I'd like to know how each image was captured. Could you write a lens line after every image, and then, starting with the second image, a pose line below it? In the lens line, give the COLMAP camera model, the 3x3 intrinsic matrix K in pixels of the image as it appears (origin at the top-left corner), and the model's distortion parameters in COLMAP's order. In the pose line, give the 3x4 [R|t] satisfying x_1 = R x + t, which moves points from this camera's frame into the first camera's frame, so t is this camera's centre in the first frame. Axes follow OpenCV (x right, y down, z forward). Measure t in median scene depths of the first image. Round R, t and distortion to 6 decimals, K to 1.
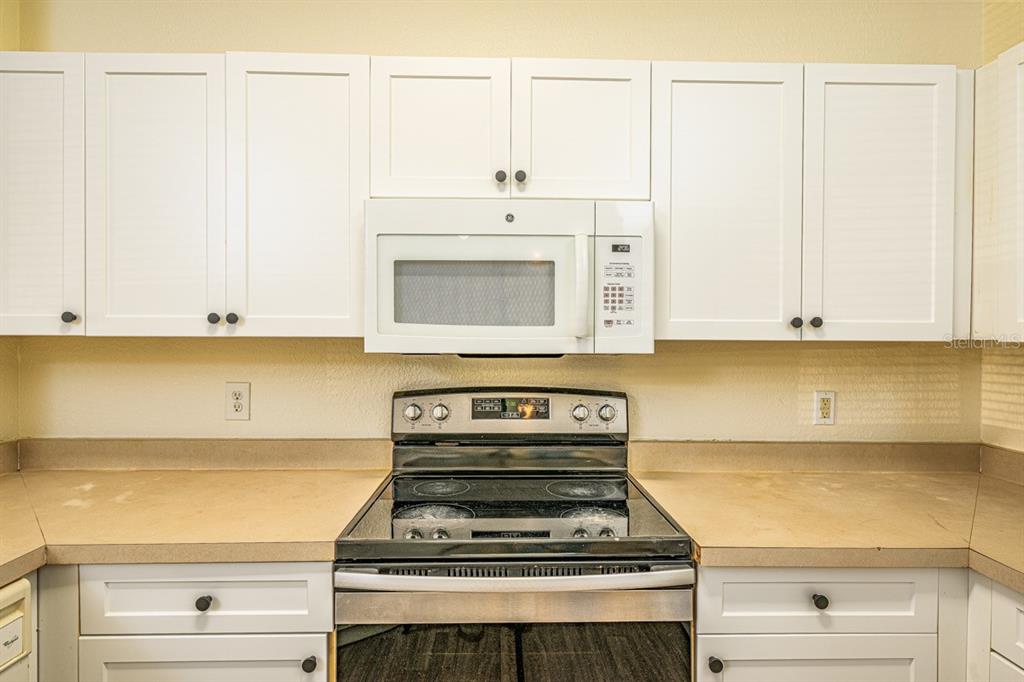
lens RADIAL K [[519.5, 0, 513.6], [0, 519.5, 336.2], [0, 0, 1]] dist [-0.007433, 0.003878]
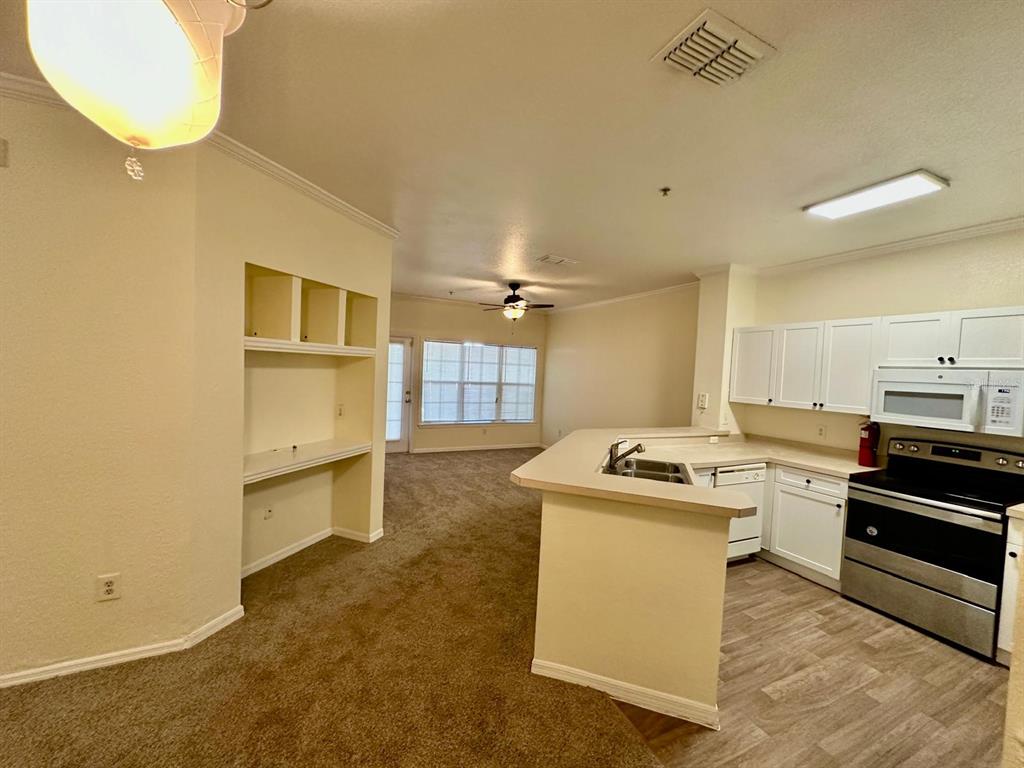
lens RADIAL K [[408.8, 0, 510.2], [0, 408.8, 385.8], [0, 0, 1]] dist [-0.000908, -0.000217]
pose [[0.420066, 0.048776, -0.906182, 0.936895], [-0.042794, 0.998508, 0.033909, -0.157589], [0.906484, 0.024535, 0.421526, -1.820716]]
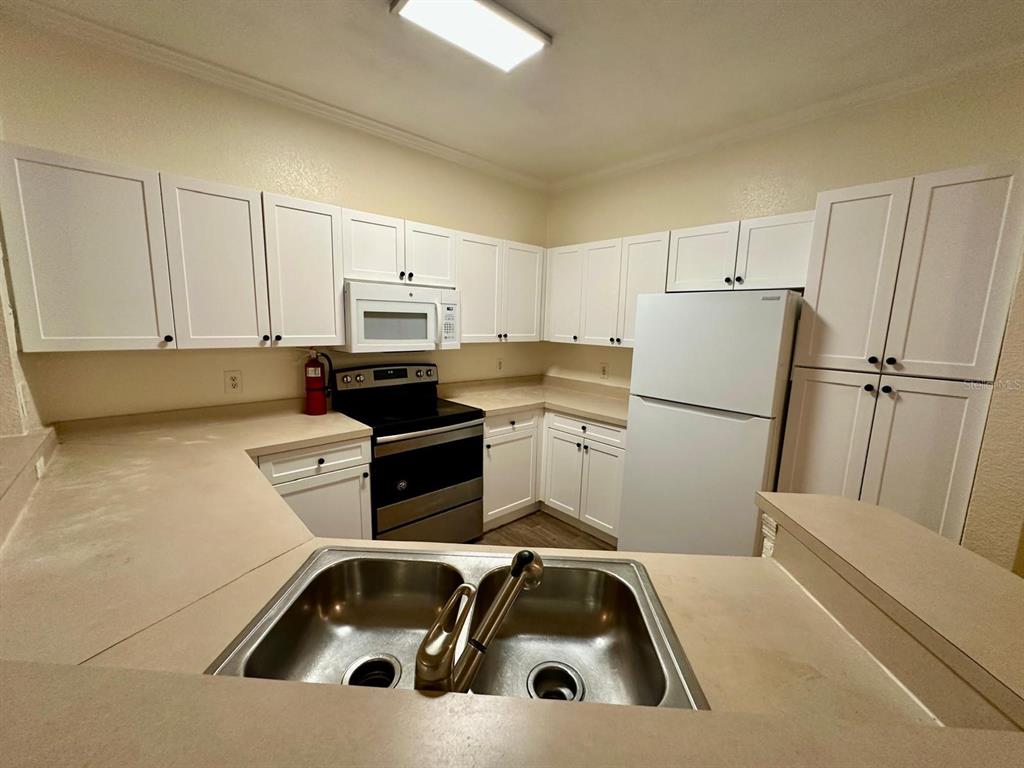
lens RADIAL K [[408.8, 0, 512.7], [0, 408.8, 383.3], [0, 0, 1]] dist [-0.000908, -0.000217]
pose [[0.755010, -0.087384, 0.649865, -0.899261], [-0.022294, 0.987086, 0.158631, -0.130760], [-0.655335, -0.134256, 0.743311, -0.756875]]
